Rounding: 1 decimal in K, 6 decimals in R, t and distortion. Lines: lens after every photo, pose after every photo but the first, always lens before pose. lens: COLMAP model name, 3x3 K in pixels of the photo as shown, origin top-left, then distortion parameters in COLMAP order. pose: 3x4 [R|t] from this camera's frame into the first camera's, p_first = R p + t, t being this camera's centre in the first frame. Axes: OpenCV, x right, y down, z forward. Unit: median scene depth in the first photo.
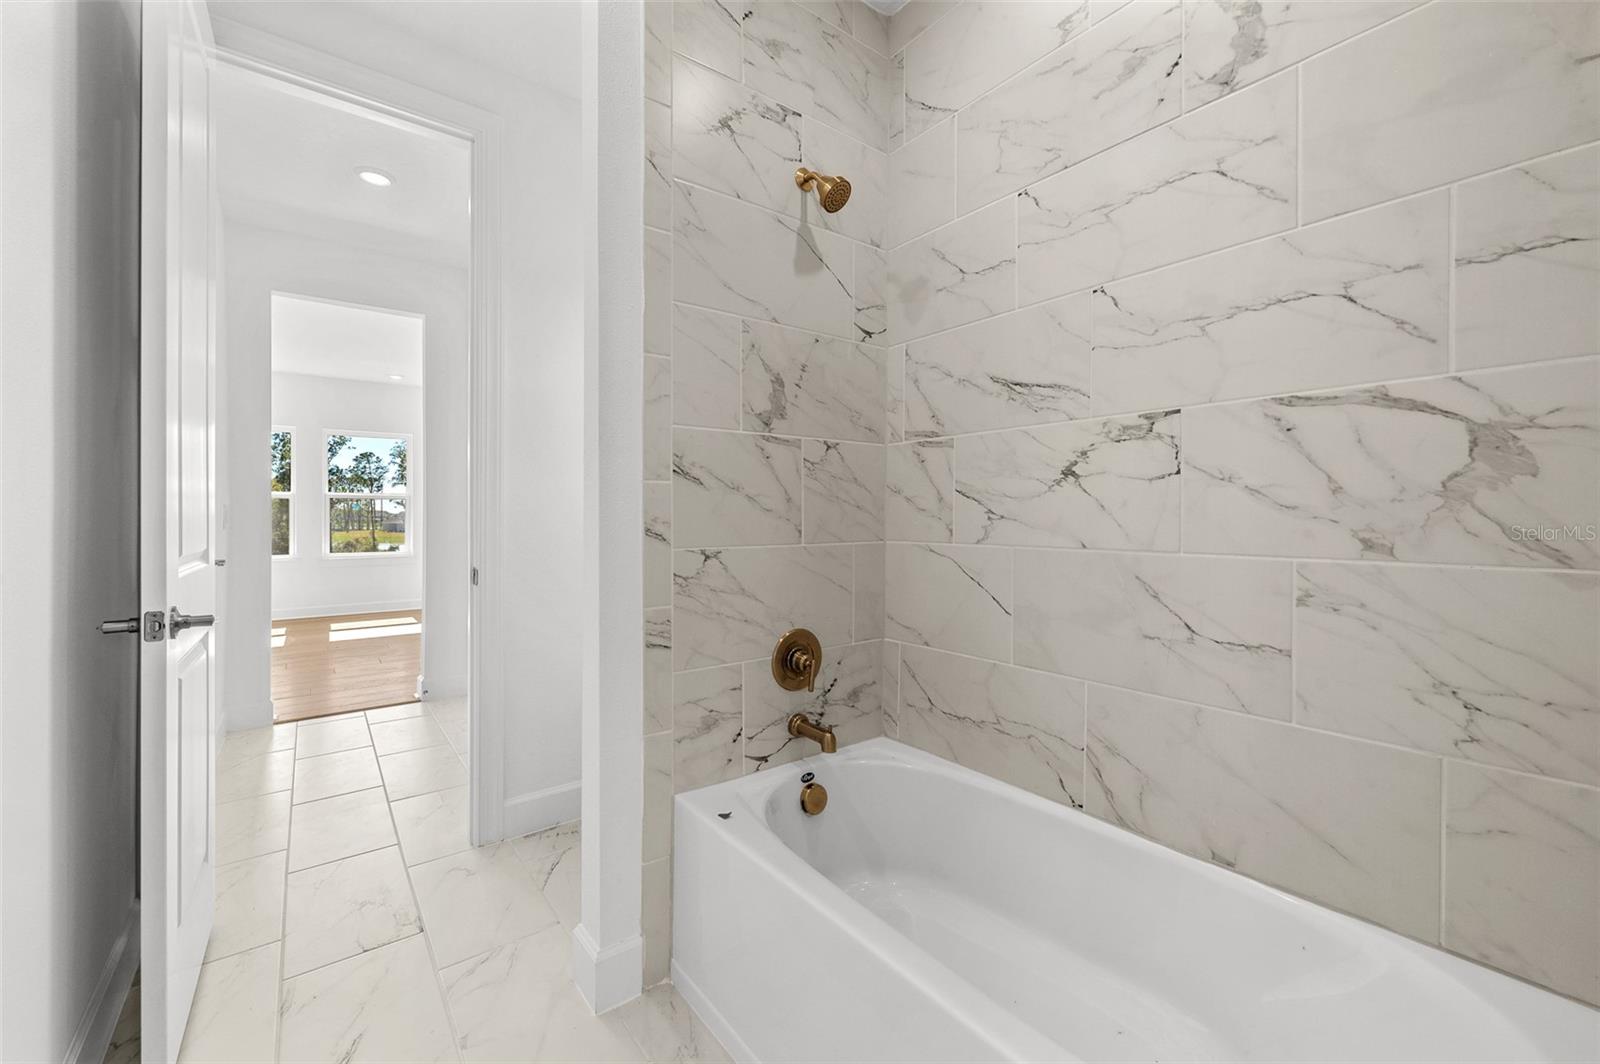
lens RADIAL K [[642.2, 0, 795.7], [0, 642.2, 522.4], [0, 0, 1]] dist [-0.002038, 0.000493]
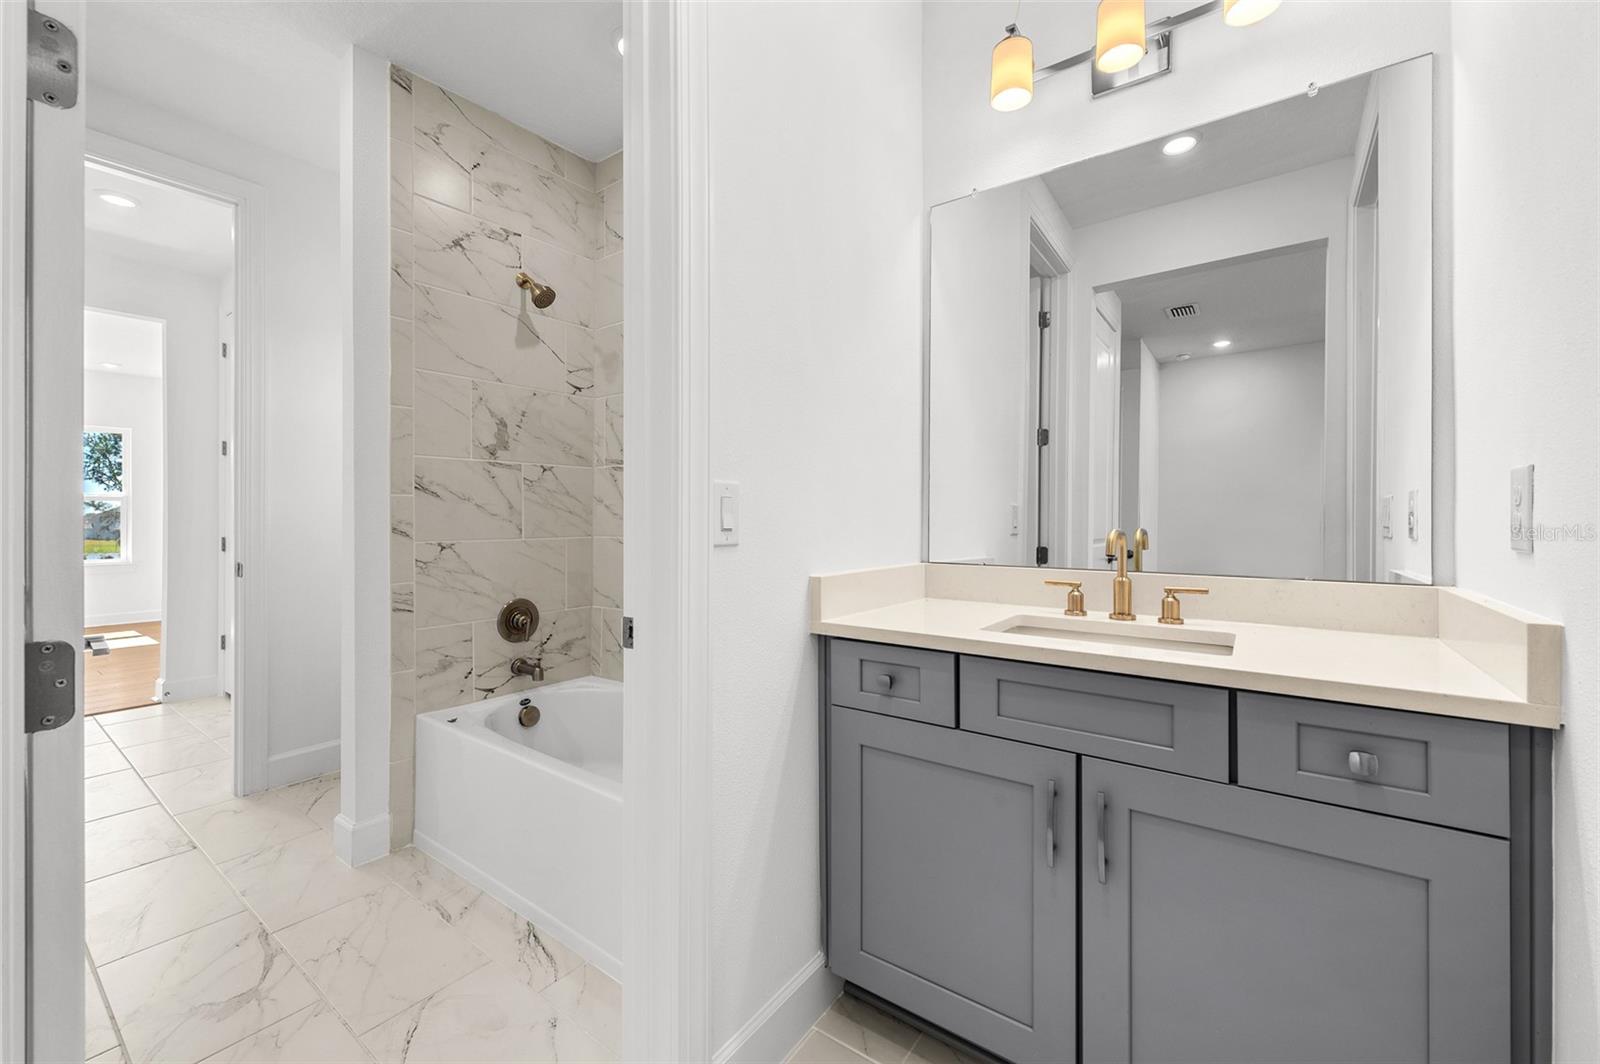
lens RADIAL K [[642.2, 0, 797.4], [0, 642.2, 520.7], [0, 0, 1]] dist [-0.002038, 0.000493]
pose [[0.959386, -0.003515, 0.282075, 0.195735], [0.005115, 0.999975, -0.004937, 0.004576], [-0.282051, 0.006180, 0.959380, -0.535220]]
